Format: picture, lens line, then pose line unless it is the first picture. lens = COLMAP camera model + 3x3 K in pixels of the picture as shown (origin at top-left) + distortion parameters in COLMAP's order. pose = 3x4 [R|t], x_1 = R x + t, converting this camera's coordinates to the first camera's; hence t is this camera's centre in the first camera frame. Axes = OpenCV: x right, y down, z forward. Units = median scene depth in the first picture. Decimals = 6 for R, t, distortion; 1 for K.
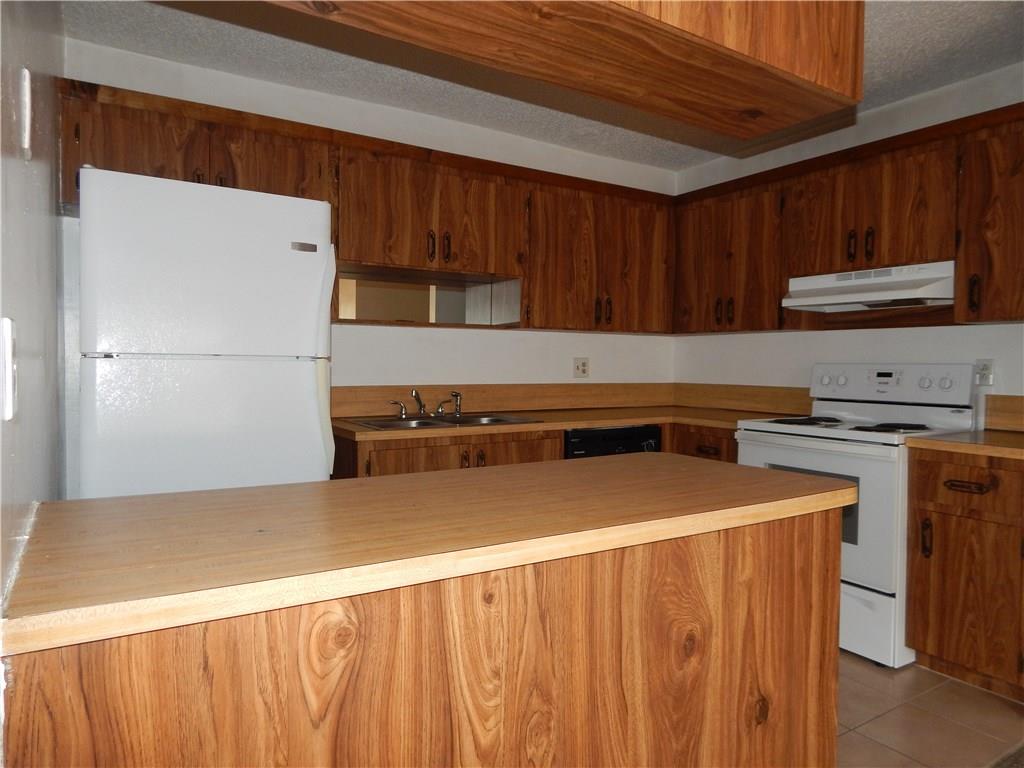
lens RADIAL K [[676.8, 0, 514.2], [0, 676.8, 379.2], [0, 0, 1]] dist [0.004815, -0.011486]
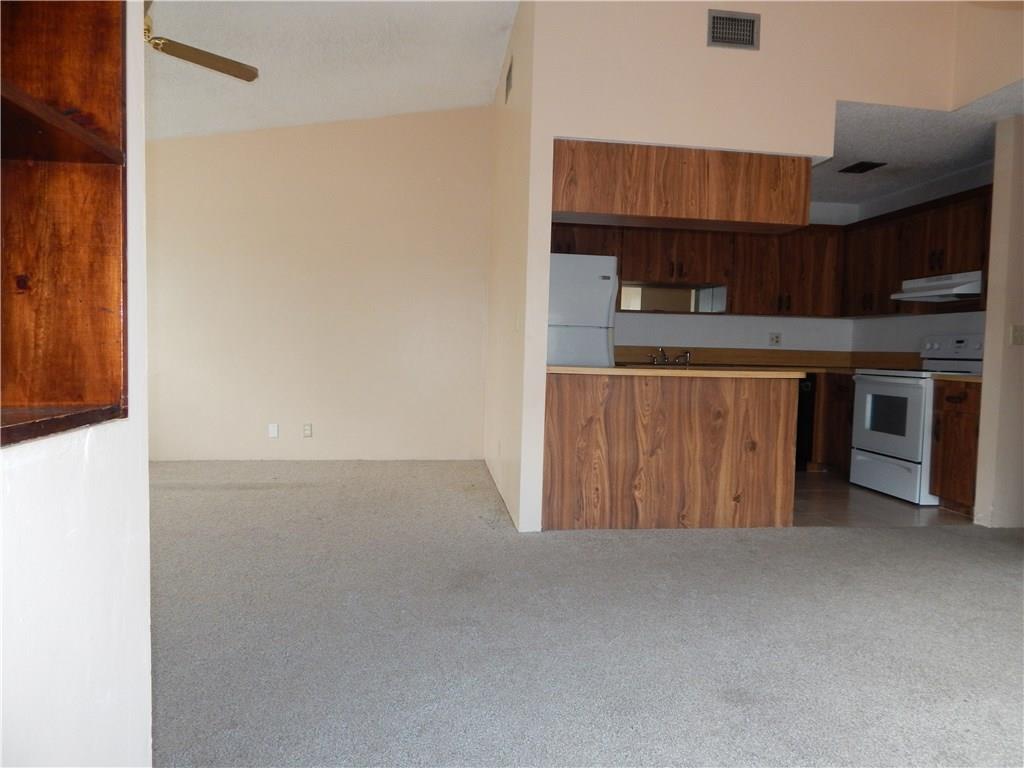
lens RADIAL K [[676.8, 0, 514.3], [0, 676.8, 377.0], [0, 0, 1]] dist [0.004815, -0.011486]
pose [[0.905290, 0.030905, -0.423669, 0.286540], [-0.025708, 0.999508, 0.017978, 0.075367], [0.424016, -0.005384, 0.905639, -0.875284]]
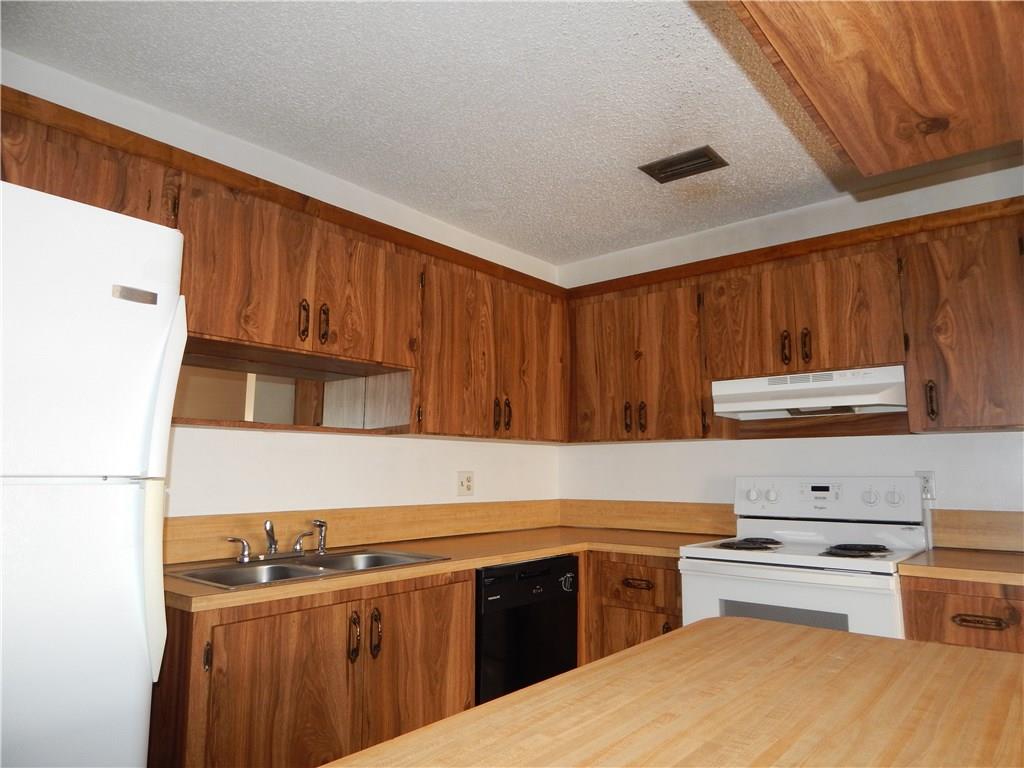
lens RADIAL K [[676.8, 0, 515.9], [0, 676.8, 379.5], [0, 0, 1]] dist [0.004815, -0.011486]
pose [[0.950751, 0.034282, 0.308053, -0.130421], [0.015389, 0.987418, -0.157380, -0.014829], [-0.309573, 0.154370, 0.938262, 0.256060]]
